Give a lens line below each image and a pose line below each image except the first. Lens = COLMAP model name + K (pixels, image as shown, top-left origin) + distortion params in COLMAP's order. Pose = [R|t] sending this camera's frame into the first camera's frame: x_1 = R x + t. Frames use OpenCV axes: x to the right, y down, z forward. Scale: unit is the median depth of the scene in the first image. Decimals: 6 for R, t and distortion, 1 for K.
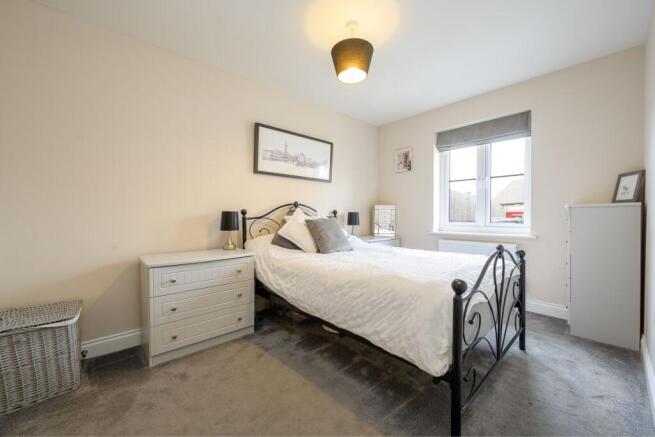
lens RADIAL K [[263.9, 0, 327.5], [0, 263.9, 218.5], [0, 0, 1]] dist [-0.001828, -0.000068]
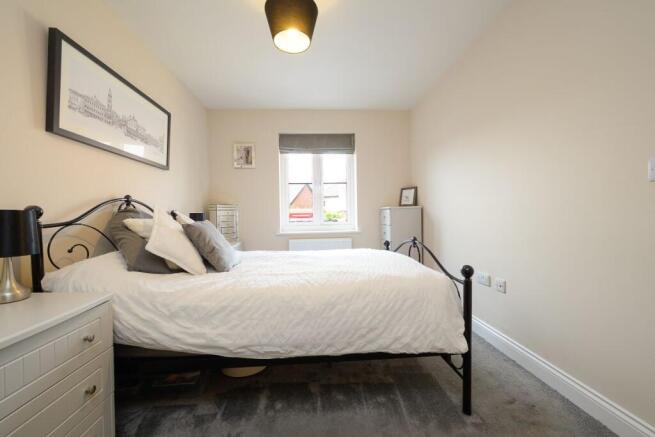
lens RADIAL K [[263.9, 0, 327.5], [0, 263.9, 218.5], [0, 0, 1]] dist [-0.001828, -0.000068]
pose [[0.613958, -0.018815, 0.789114, -0.387179], [0.023522, 0.999708, 0.005535, -0.004107], [-0.788988, 0.015163, 0.614222, 0.341312]]
